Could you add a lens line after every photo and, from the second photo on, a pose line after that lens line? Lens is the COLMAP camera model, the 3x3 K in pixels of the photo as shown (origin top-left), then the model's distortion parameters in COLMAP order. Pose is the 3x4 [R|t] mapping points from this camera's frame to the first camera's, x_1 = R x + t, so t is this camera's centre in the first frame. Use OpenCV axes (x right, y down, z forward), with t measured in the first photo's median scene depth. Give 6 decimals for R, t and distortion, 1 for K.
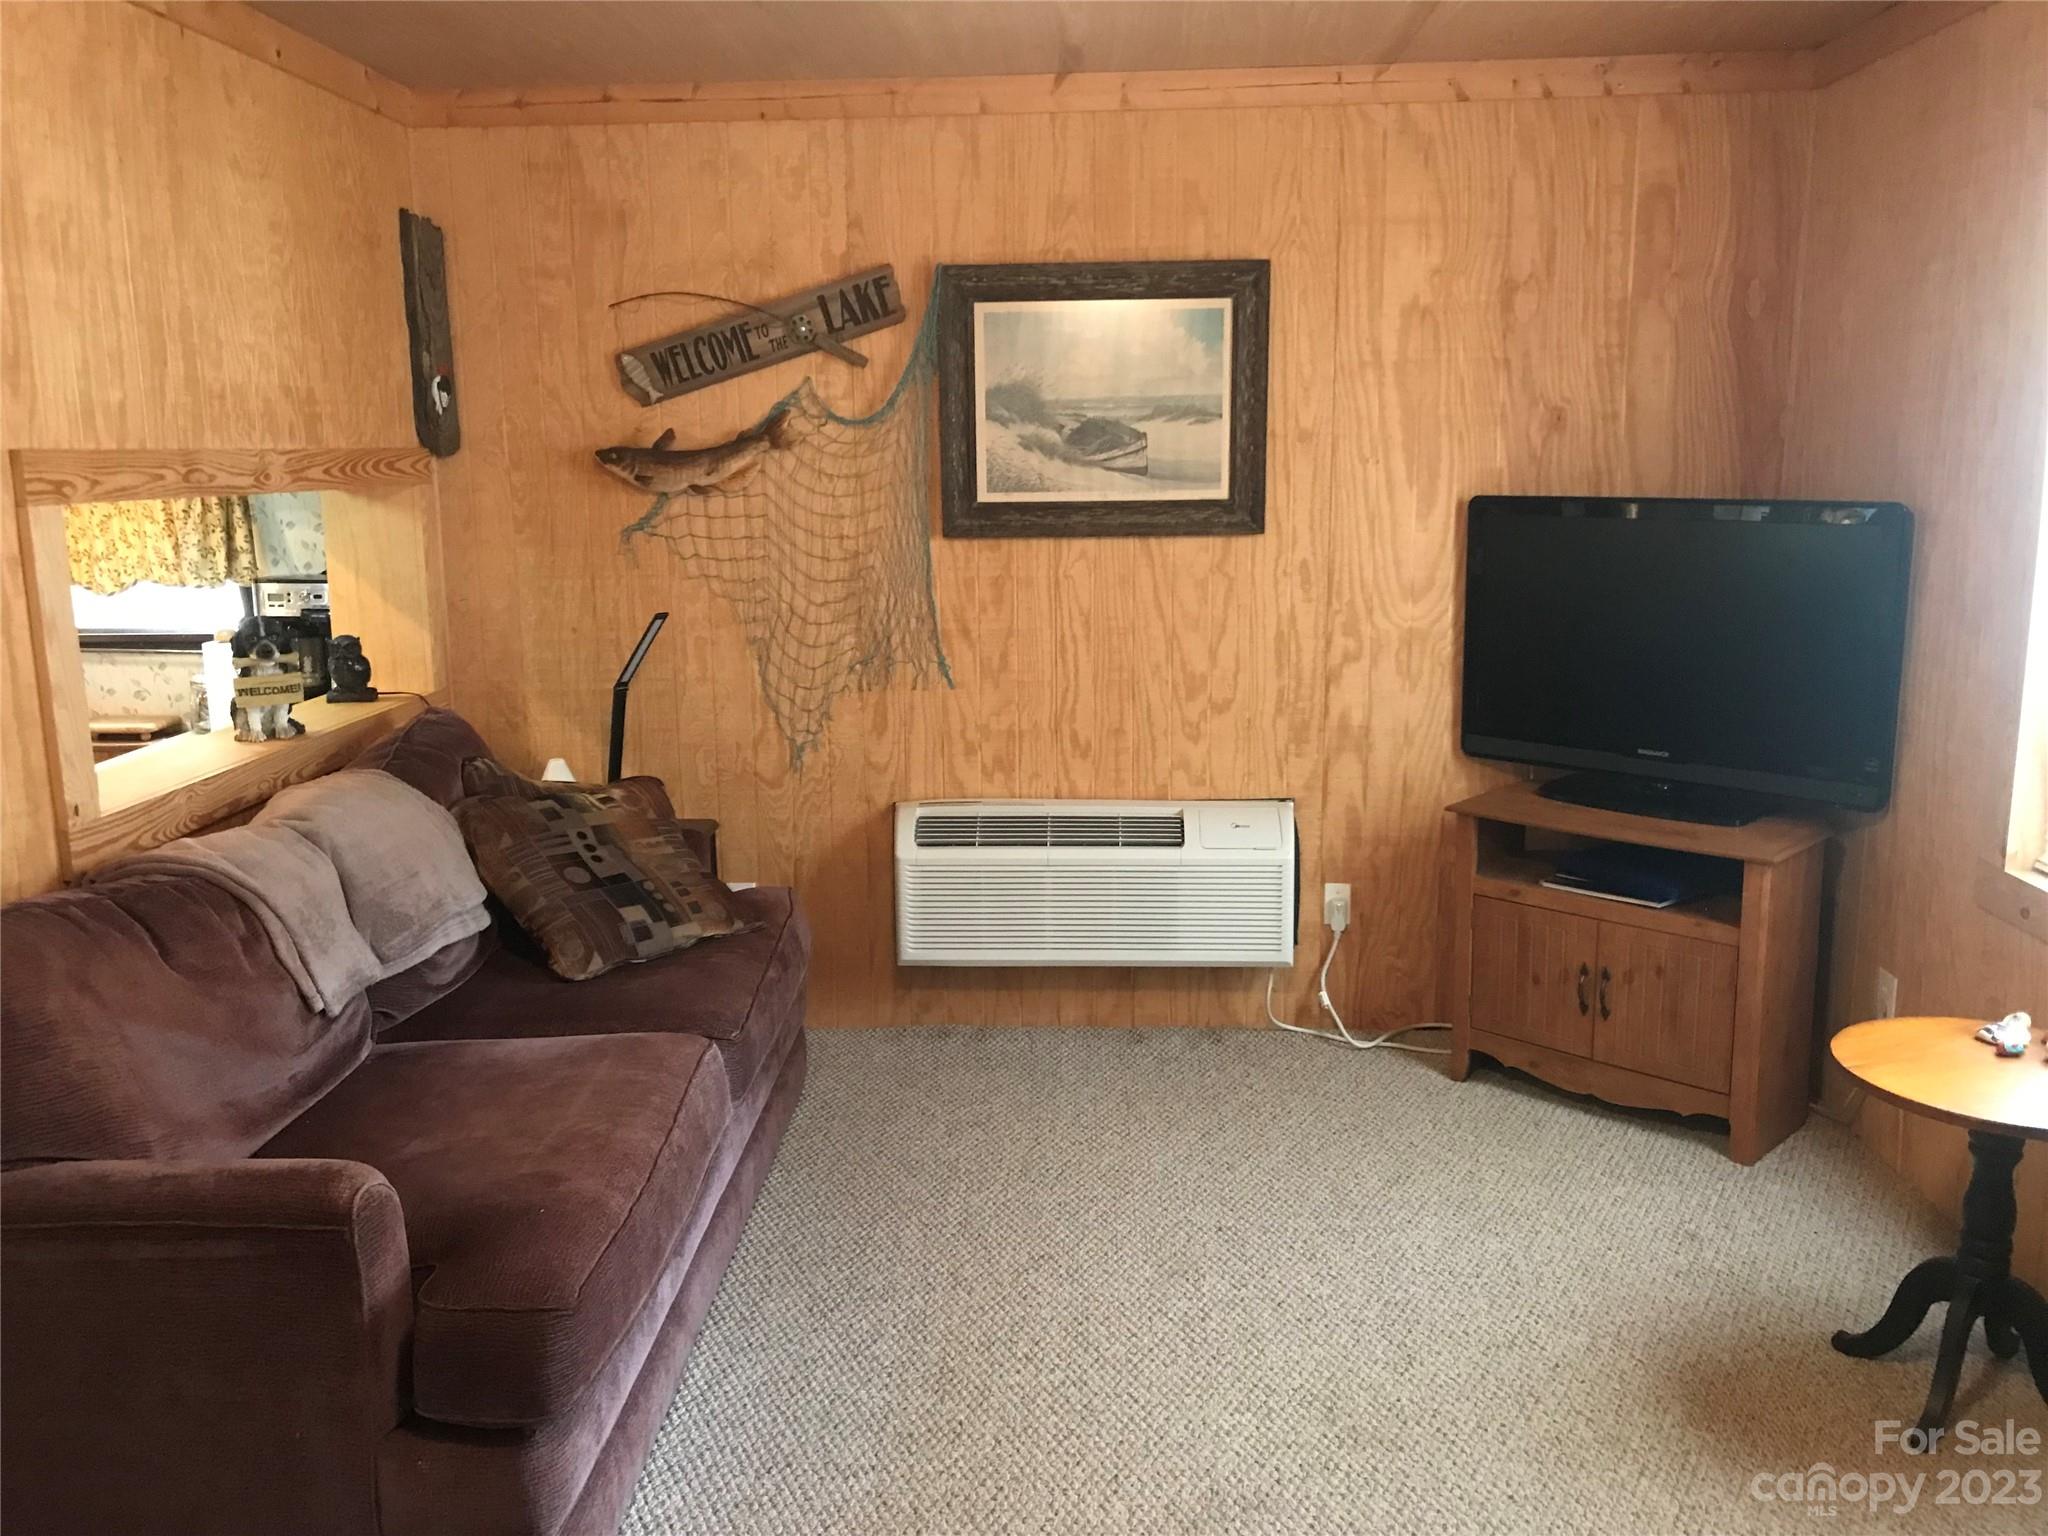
lens RADIAL K [[1652.9, 0, 1024.0], [0, 1652.9, 768.0], [0, 0, 1]] dist [-0.001205, -0.013365]
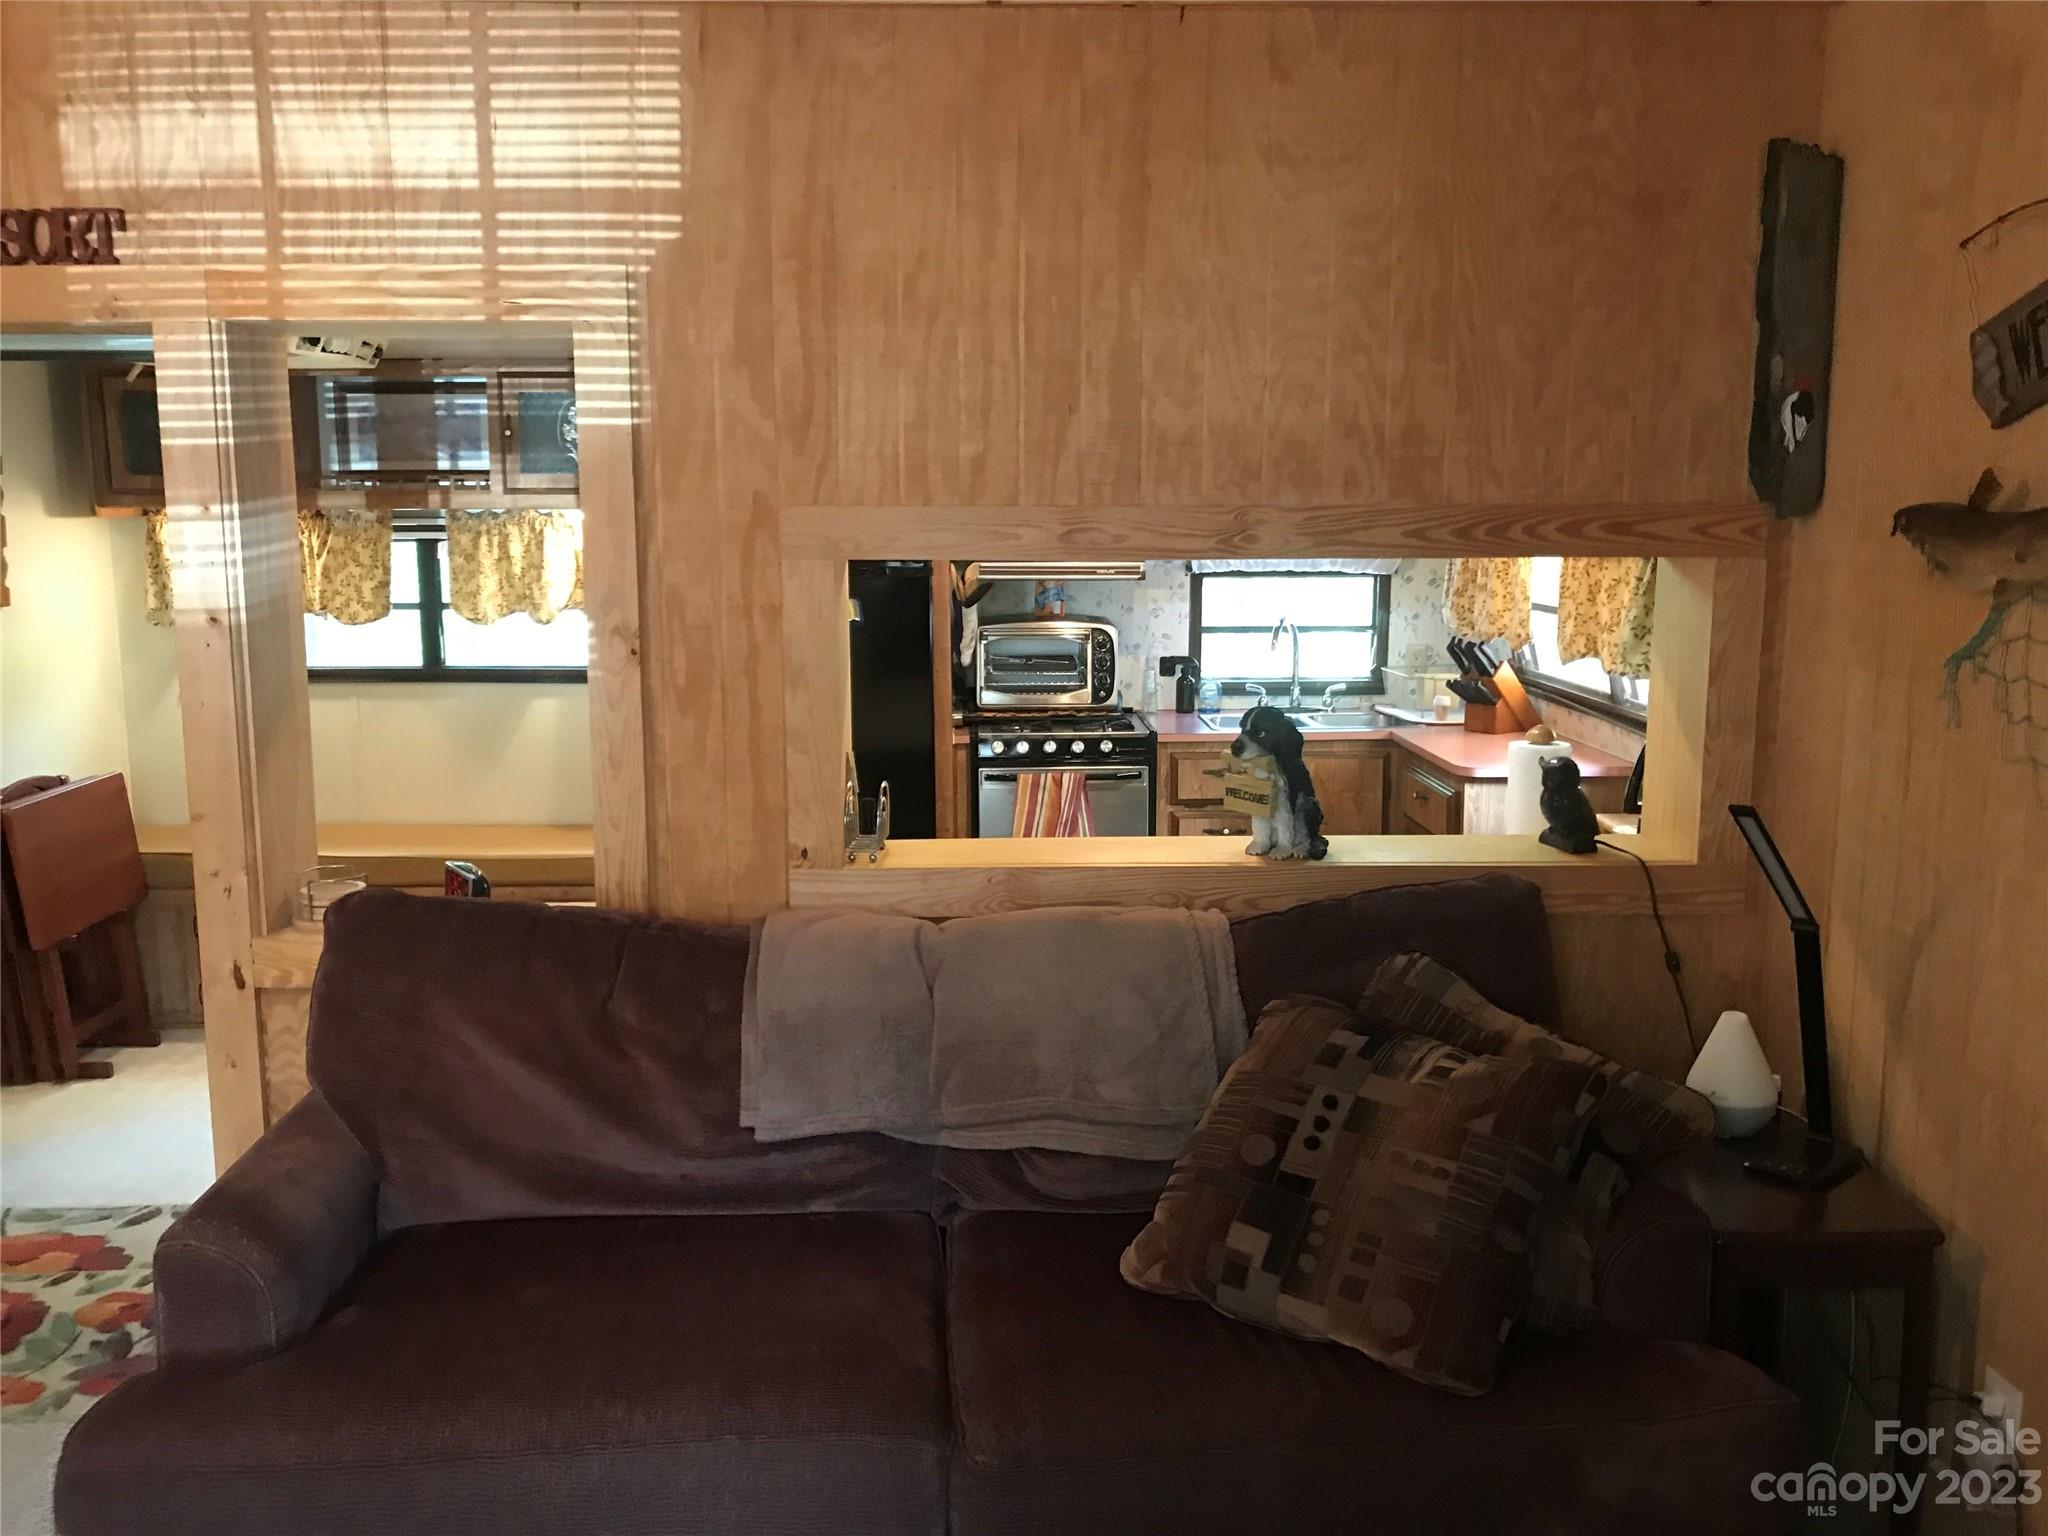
lens RADIAL K [[1659.0, 0, 1025.3], [0, 1659.0, 762.7], [0, 0, 1]] dist [0.040536, -0.018245]
pose [[0.075610, 0.161790, -0.983924, 0.259086], [-0.192157, 0.970617, 0.144836, -0.120434], [0.978447, 0.178117, 0.104477, 0.596484]]
